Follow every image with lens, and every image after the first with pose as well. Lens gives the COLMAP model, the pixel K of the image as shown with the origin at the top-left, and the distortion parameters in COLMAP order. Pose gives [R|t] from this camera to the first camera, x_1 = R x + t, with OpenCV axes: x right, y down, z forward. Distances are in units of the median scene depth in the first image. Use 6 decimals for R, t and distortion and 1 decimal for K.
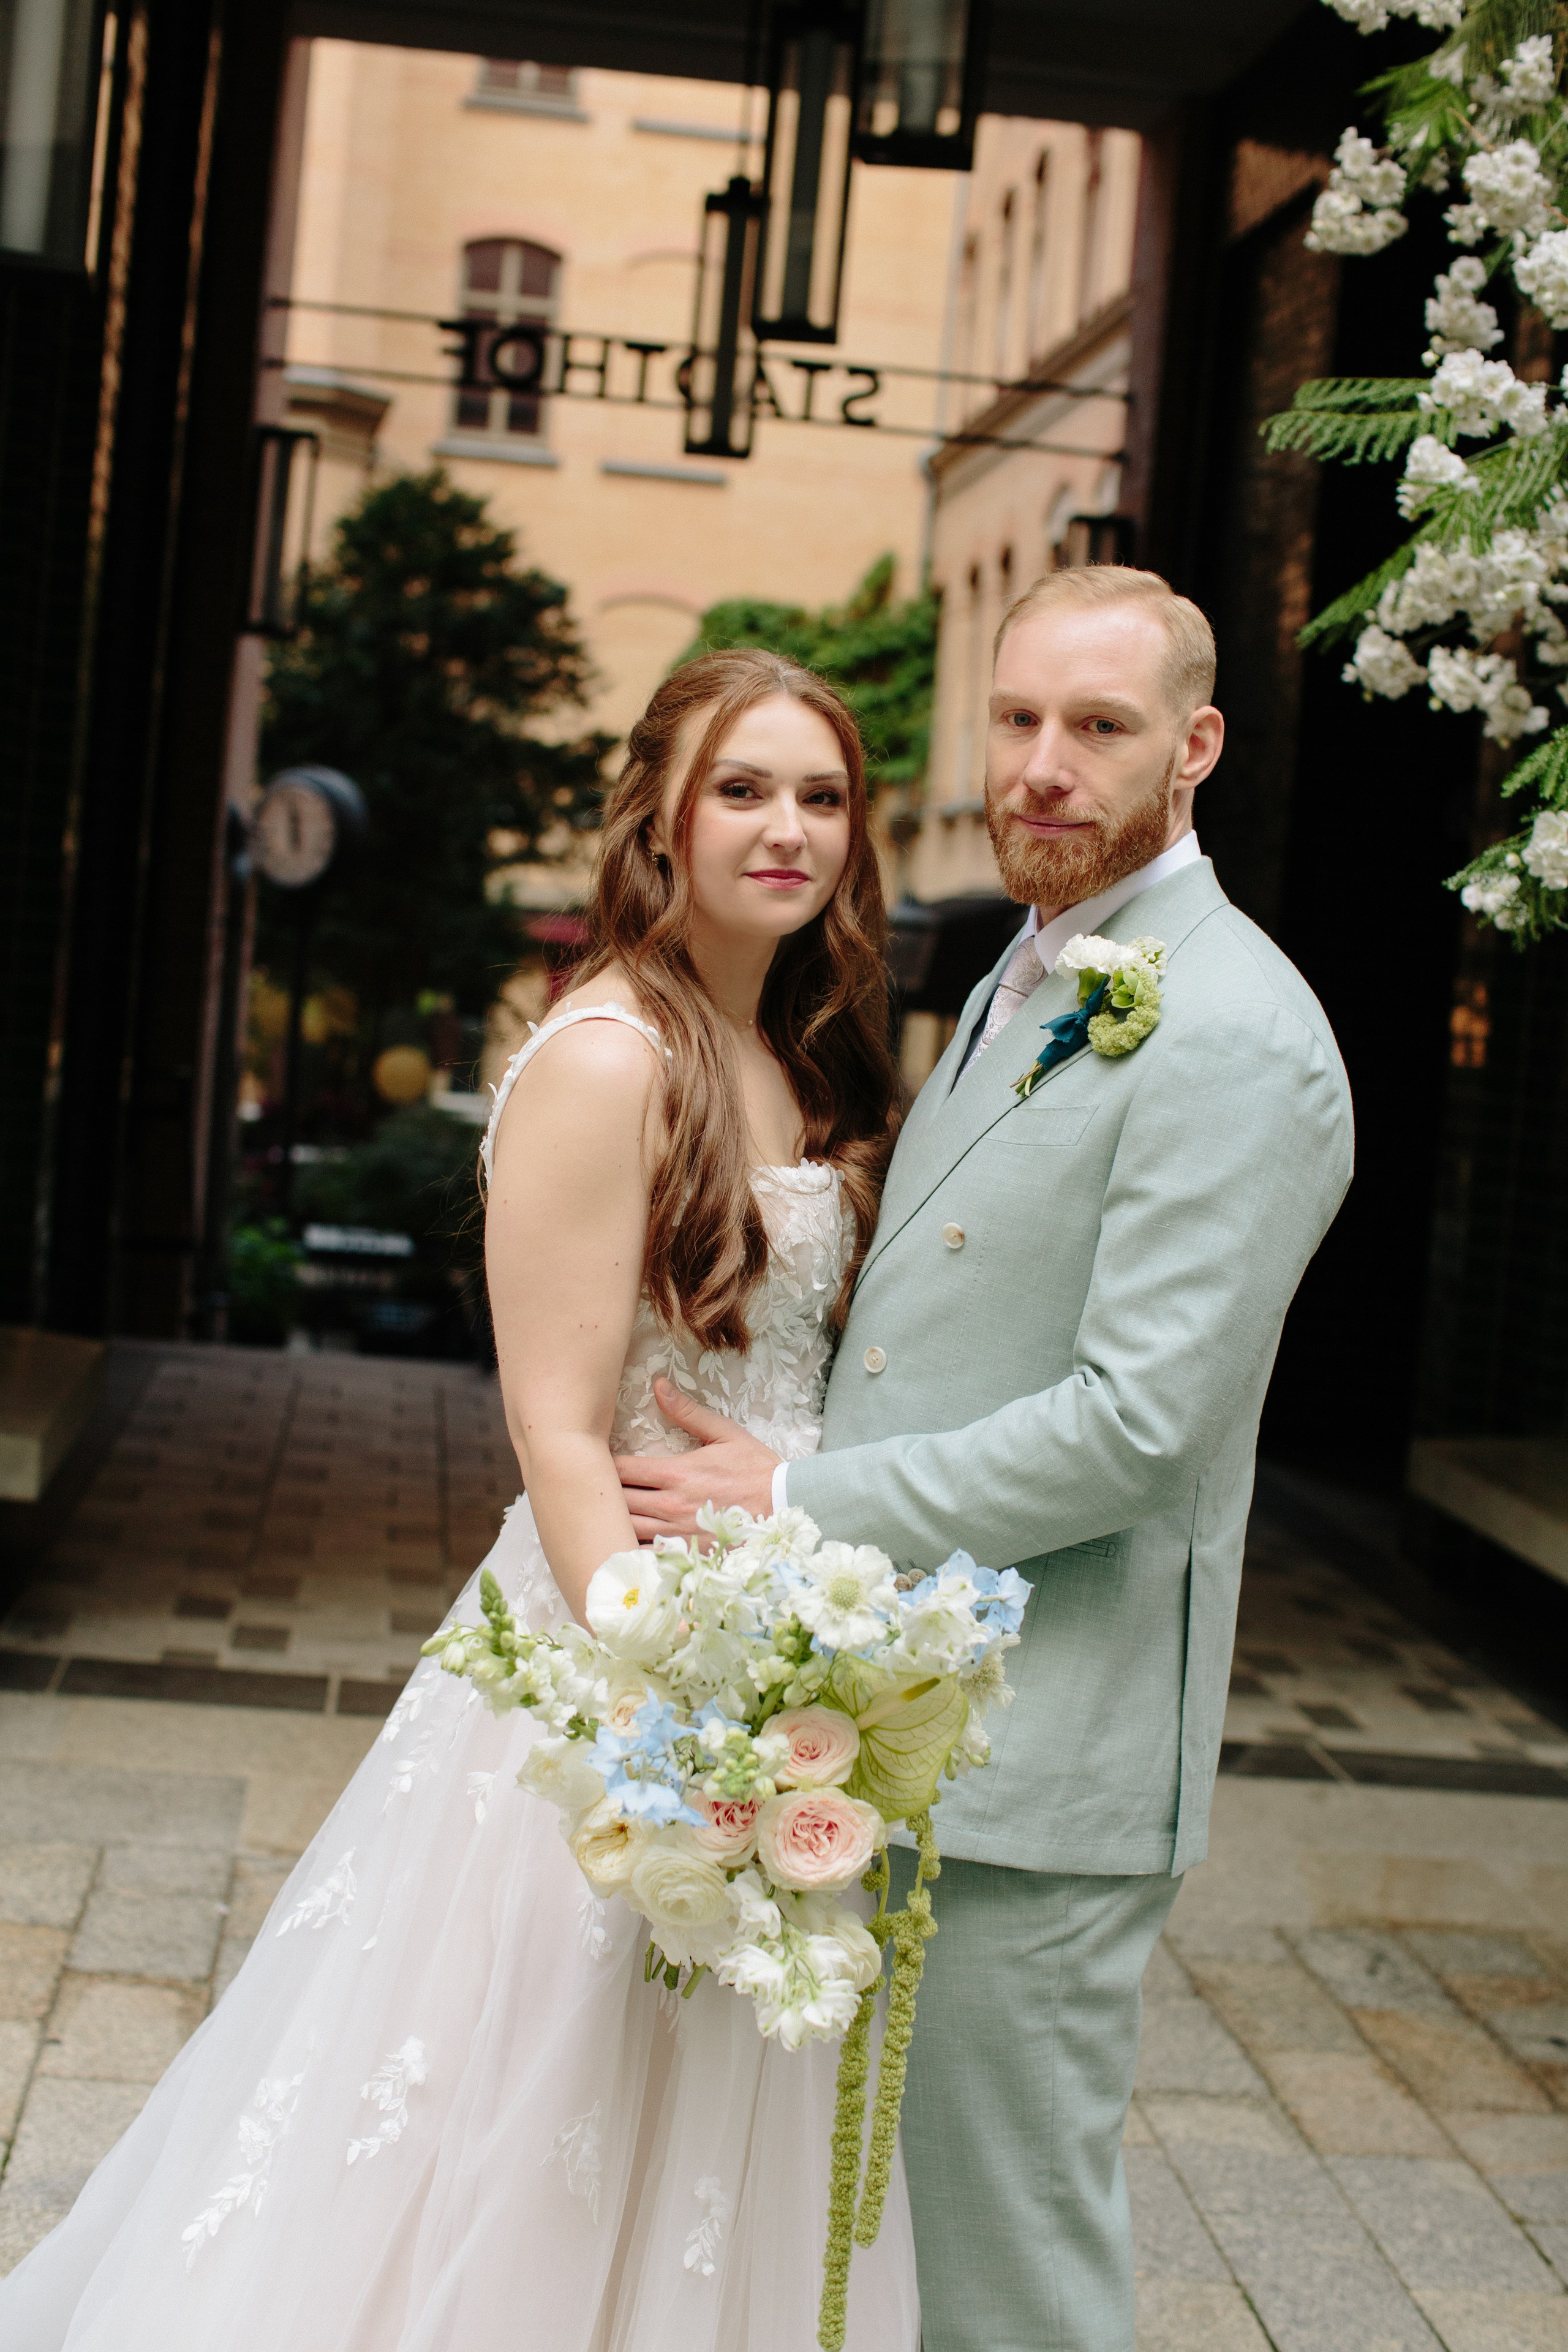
lens RADIAL K [[3380.6, 0, 784.1], [0, 3380.6, 1216.3], [0, 0, 1]] dist [-0.180608, 0.329035]
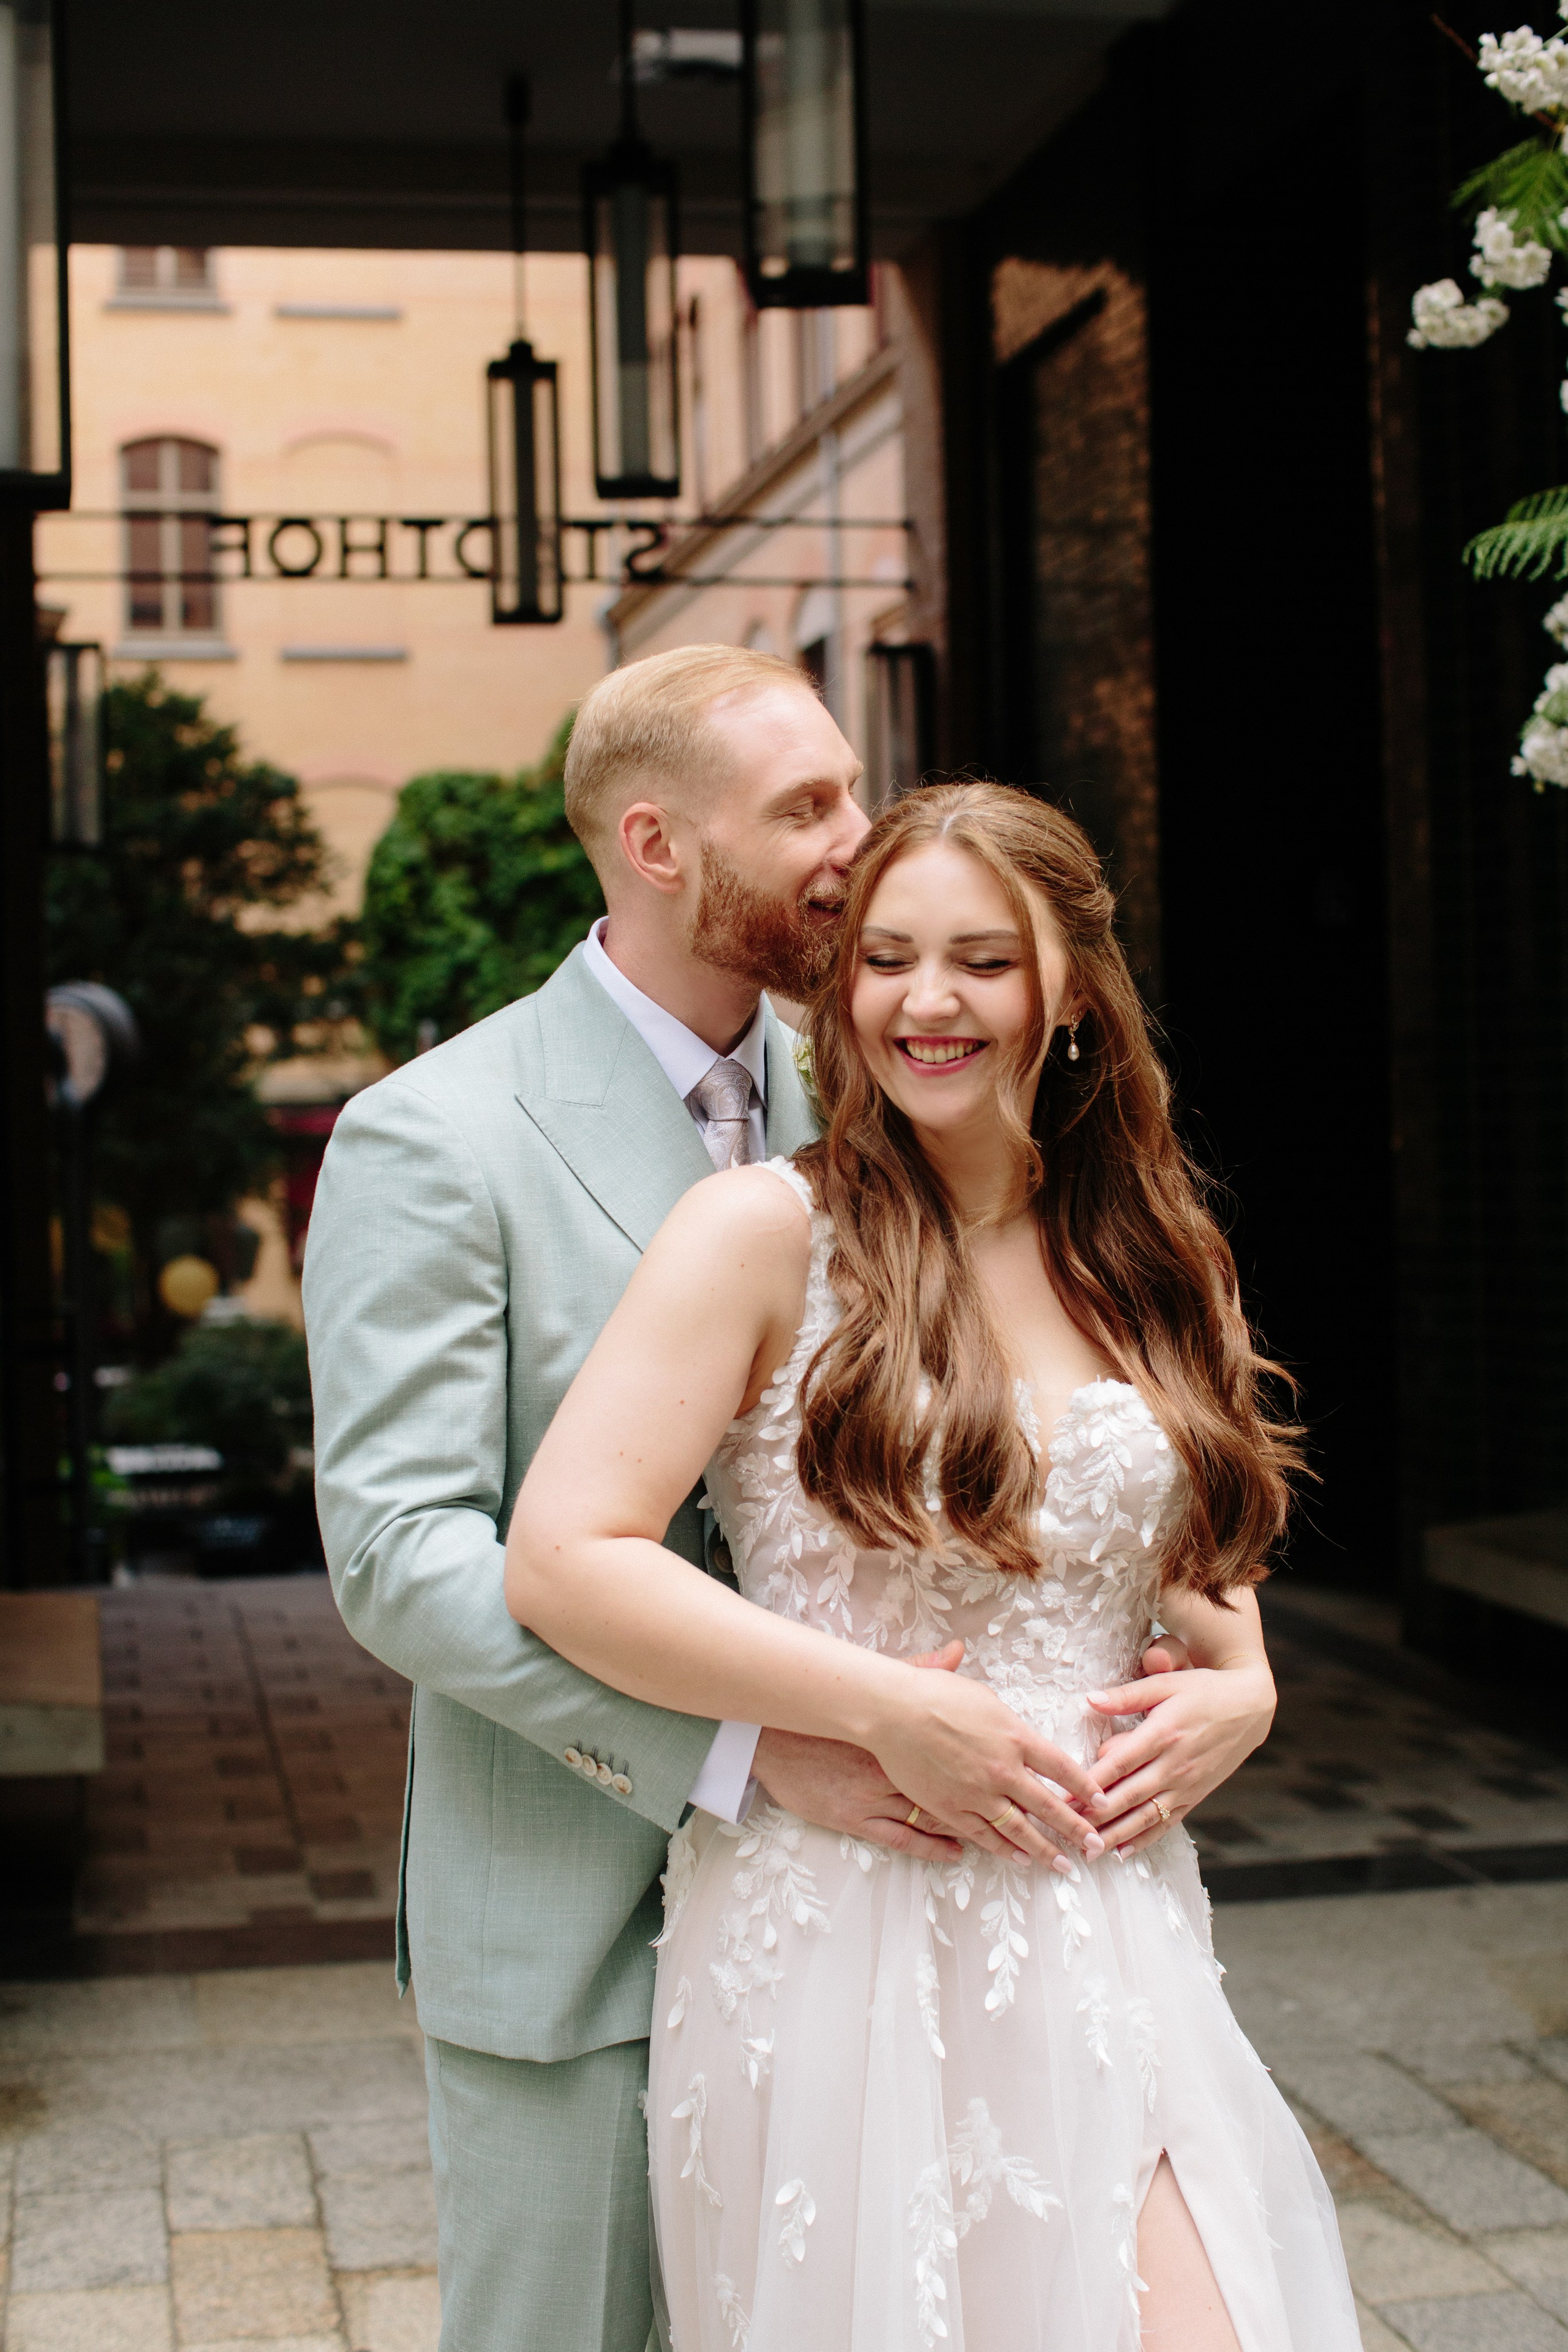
lens RADIAL K [[3390.6, 0, 850.3], [0, 3390.6, 1246.2], [0, 0, 1]] dist [-0.180587, 0.347723]
pose [[0.988813, -0.116280, 0.093426, -0.109916], [0.119475, 0.992404, -0.029340, -0.012872], [-0.089305, 0.040174, 0.995194, 0.037741]]
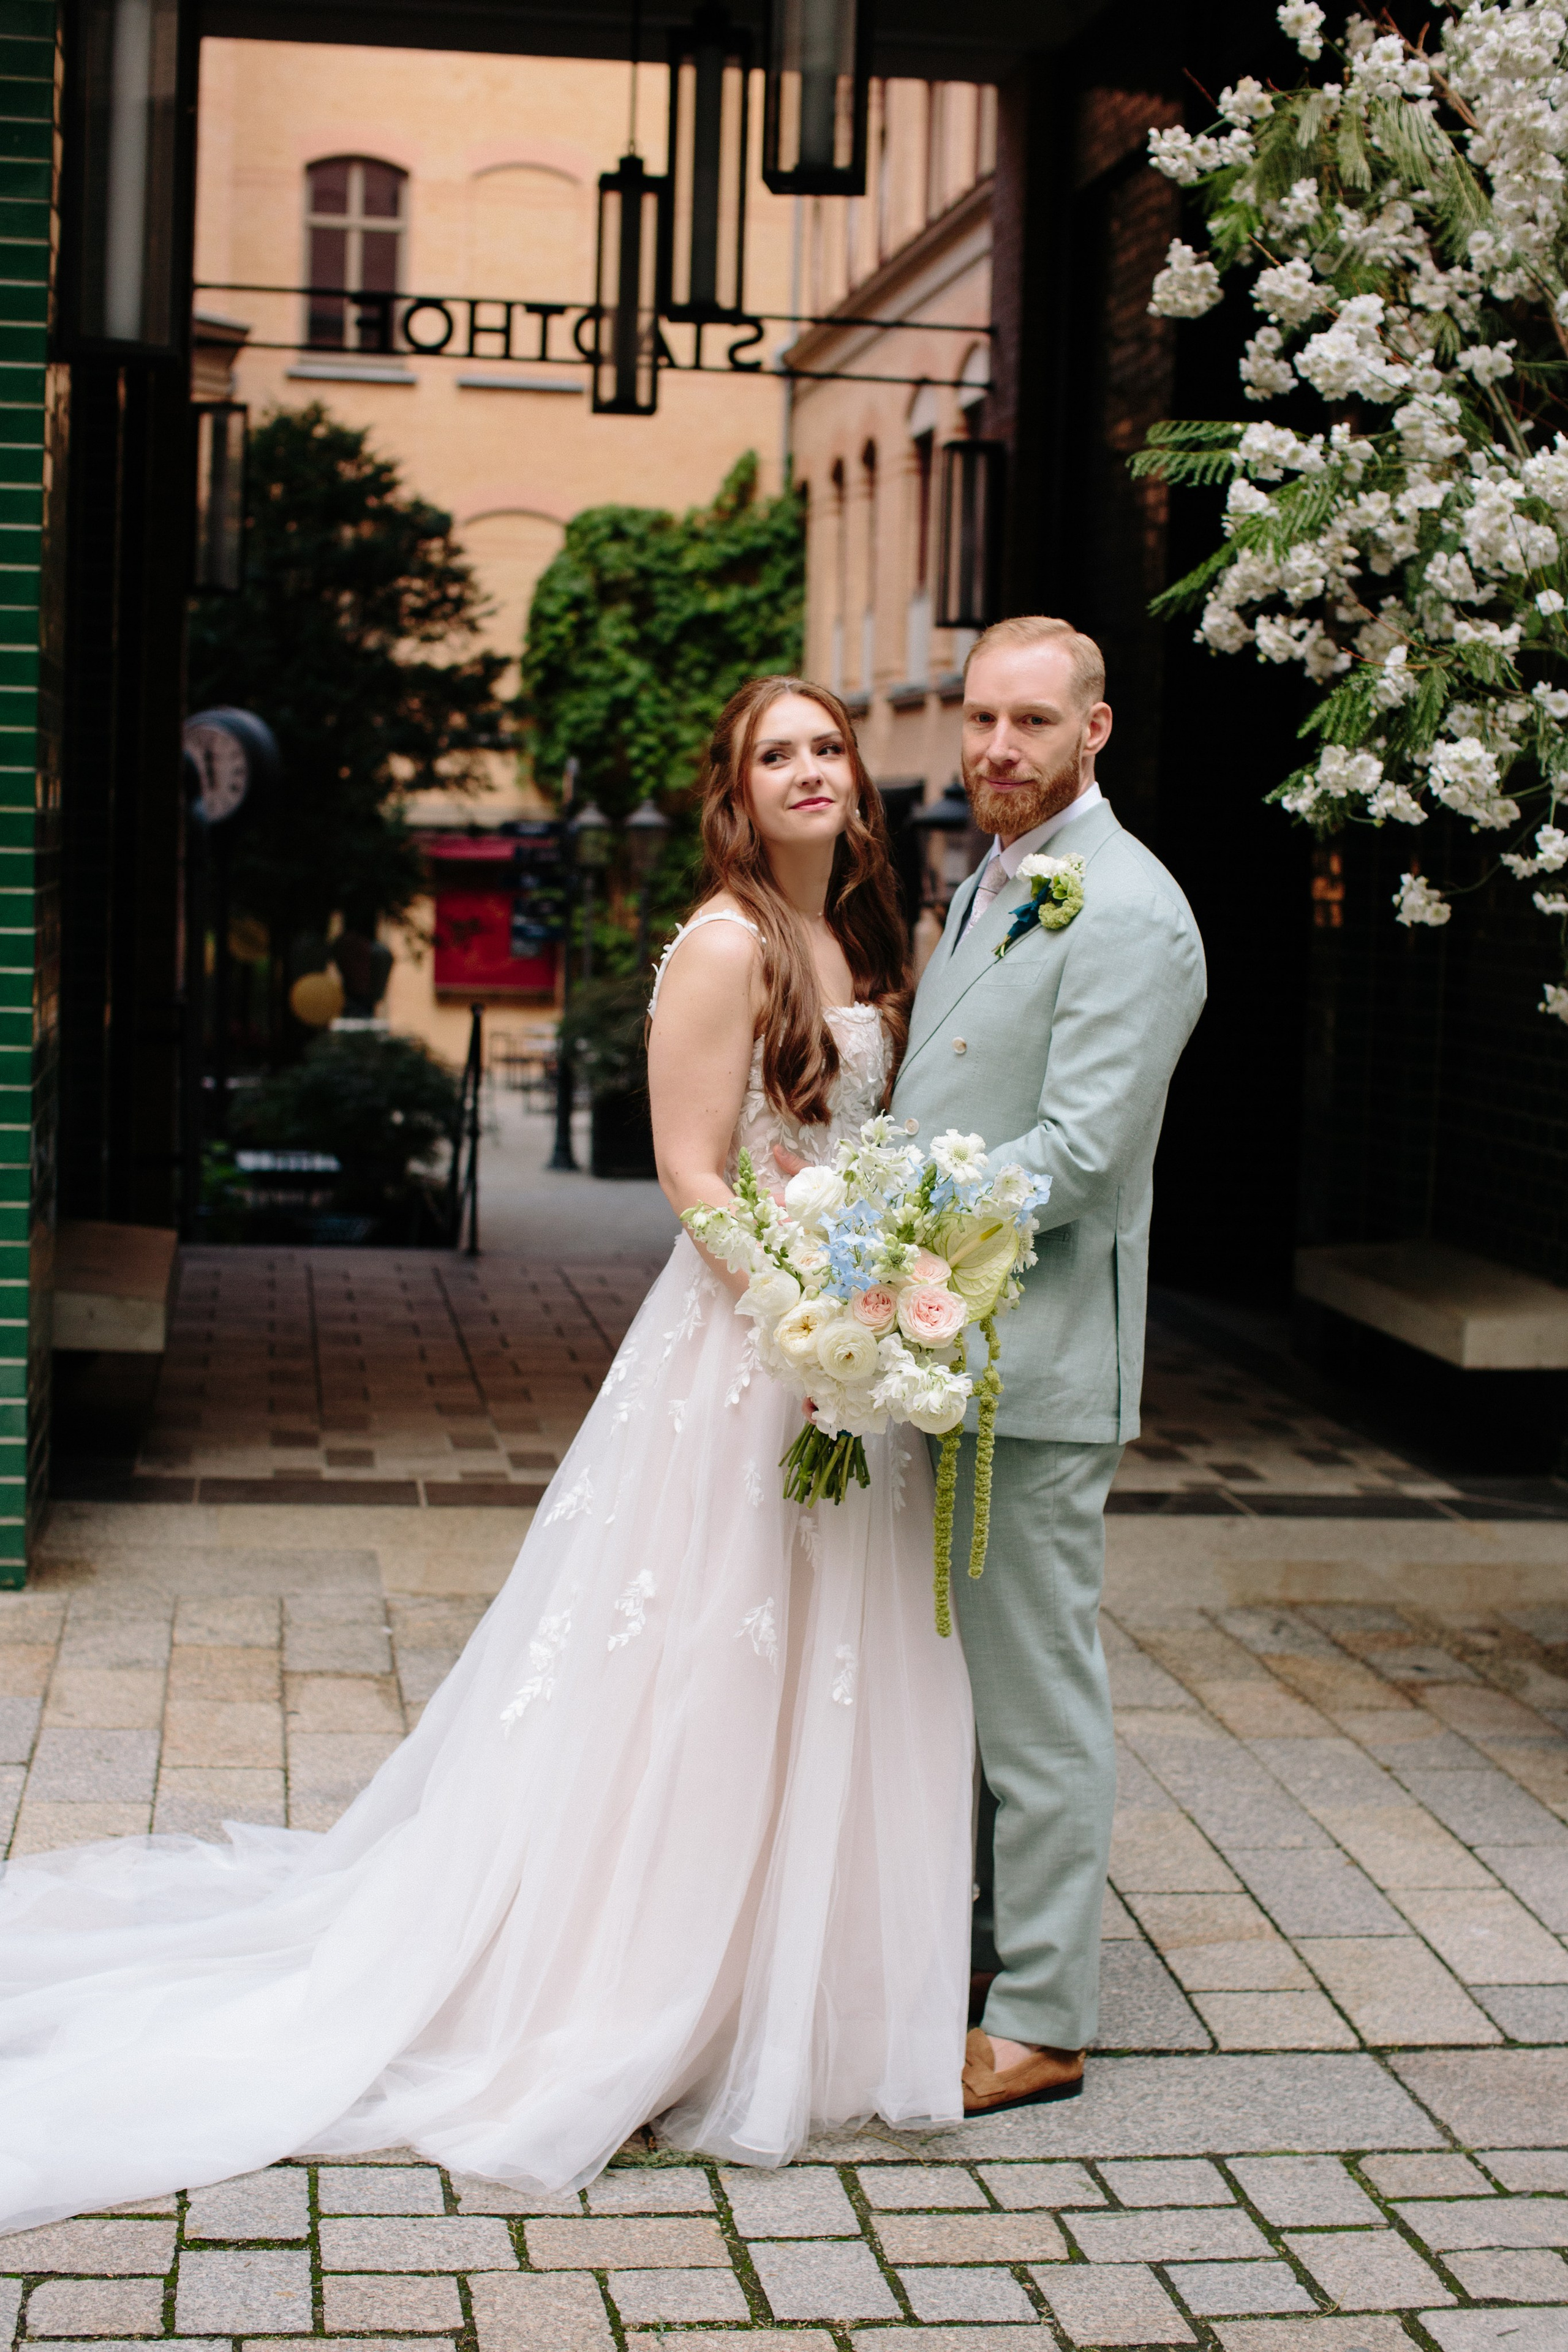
lens RADIAL K [[3380.6, 0, 784.1], [0, 3380.6, 1216.3], [0, 0, 1]] dist [-0.180608, 0.329035]
pose [[0.997852, -0.059304, 0.027817, -0.039113], [0.058474, 0.997845, 0.029761, 0.016450], [-0.029522, -0.028071, 0.999170, -0.281646]]
